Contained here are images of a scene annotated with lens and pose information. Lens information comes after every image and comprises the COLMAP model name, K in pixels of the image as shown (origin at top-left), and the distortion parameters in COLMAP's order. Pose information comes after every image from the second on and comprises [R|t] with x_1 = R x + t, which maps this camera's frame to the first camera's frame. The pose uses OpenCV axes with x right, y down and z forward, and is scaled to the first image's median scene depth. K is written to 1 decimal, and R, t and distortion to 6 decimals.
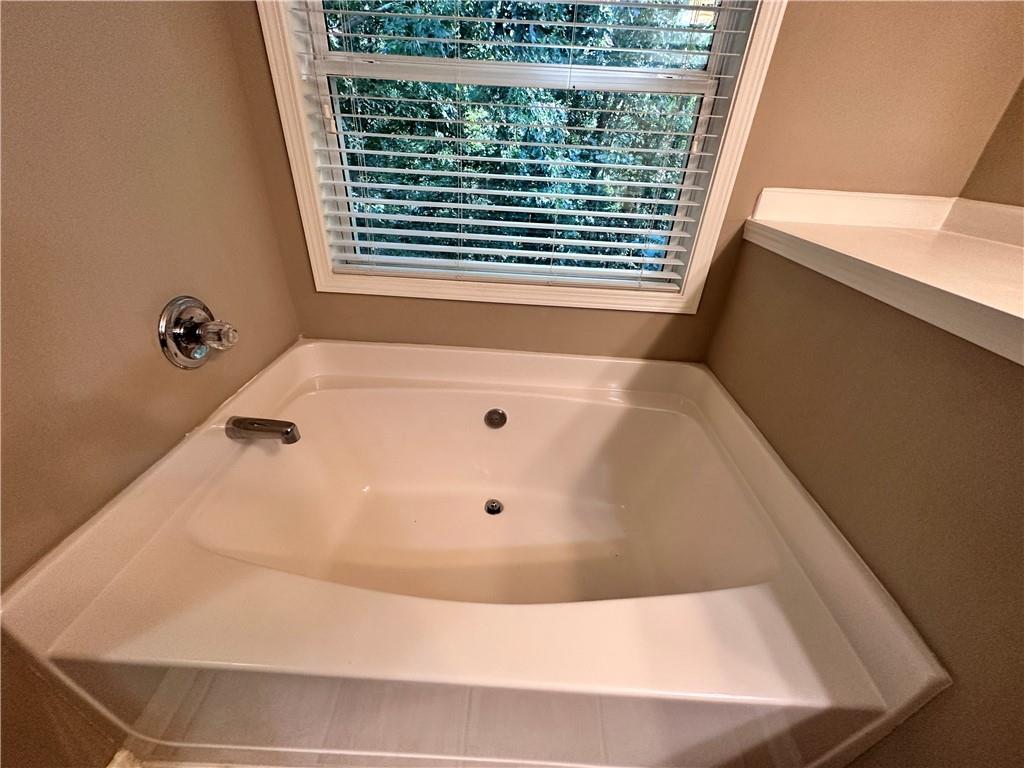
lens RADIAL K [[411.5, 0, 514.7], [0, 411.5, 385.1], [0, 0, 1]] dist [-0.001432, -0.000329]
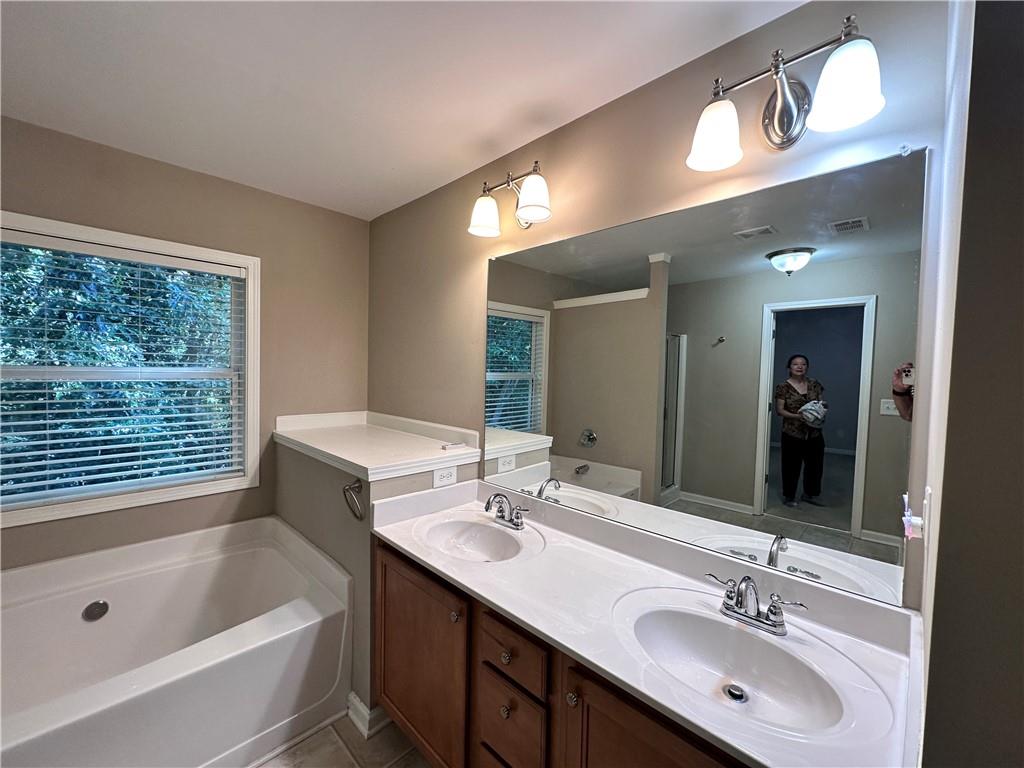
lens RADIAL K [[411.5, 0, 514.7], [0, 411.5, 385.1], [0, 0, 1]] dist [-0.001432, -0.000329]
pose [[0.670645, -0.057225, 0.739568, -0.081524], [0.387557, 0.877148, -0.283569, 0.349007], [-0.632483, 0.476799, 0.610433, -0.891910]]
